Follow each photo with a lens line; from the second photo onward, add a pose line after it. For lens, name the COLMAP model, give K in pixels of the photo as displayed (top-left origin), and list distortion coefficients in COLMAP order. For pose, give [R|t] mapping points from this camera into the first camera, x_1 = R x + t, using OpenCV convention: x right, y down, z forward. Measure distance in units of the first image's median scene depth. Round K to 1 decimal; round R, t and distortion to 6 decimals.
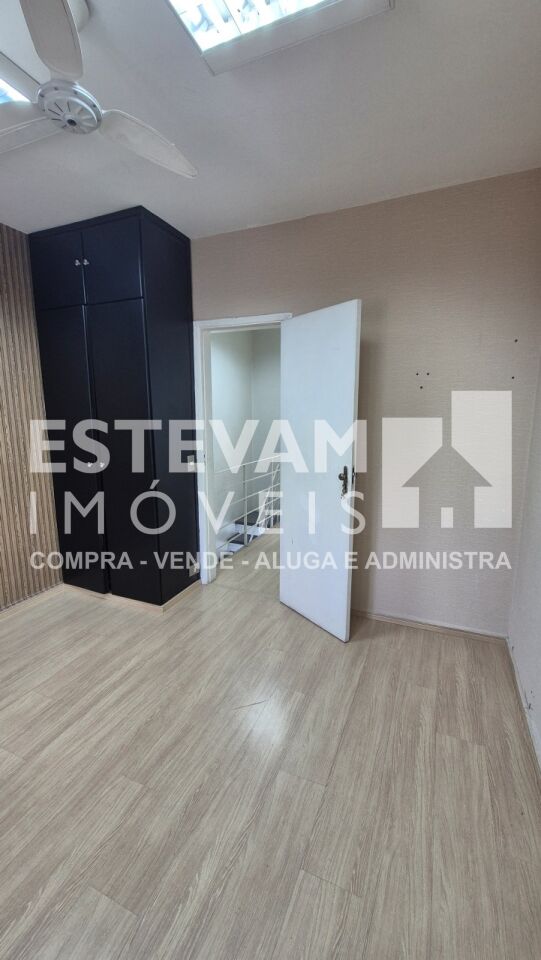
lens RADIAL K [[391.3, 0, 270.8], [0, 391.3, 476.8], [0, 0, 1]] dist [0.002399, -0.001997]
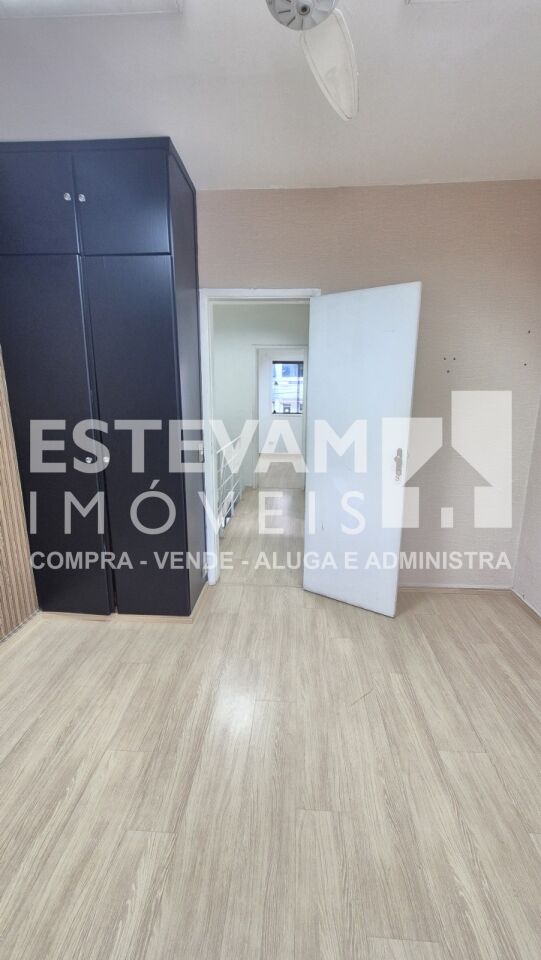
lens RADIAL K [[391.3, 0, 272.9], [0, 391.3, 479.6], [0, 0, 1]] dist [0.002399, -0.001997]
pose [[0.942705, -0.071039, 0.325978, -0.446896], [0.053332, 0.996591, 0.062952, -0.028796], [-0.329338, -0.041961, 0.943279, 0.140857]]
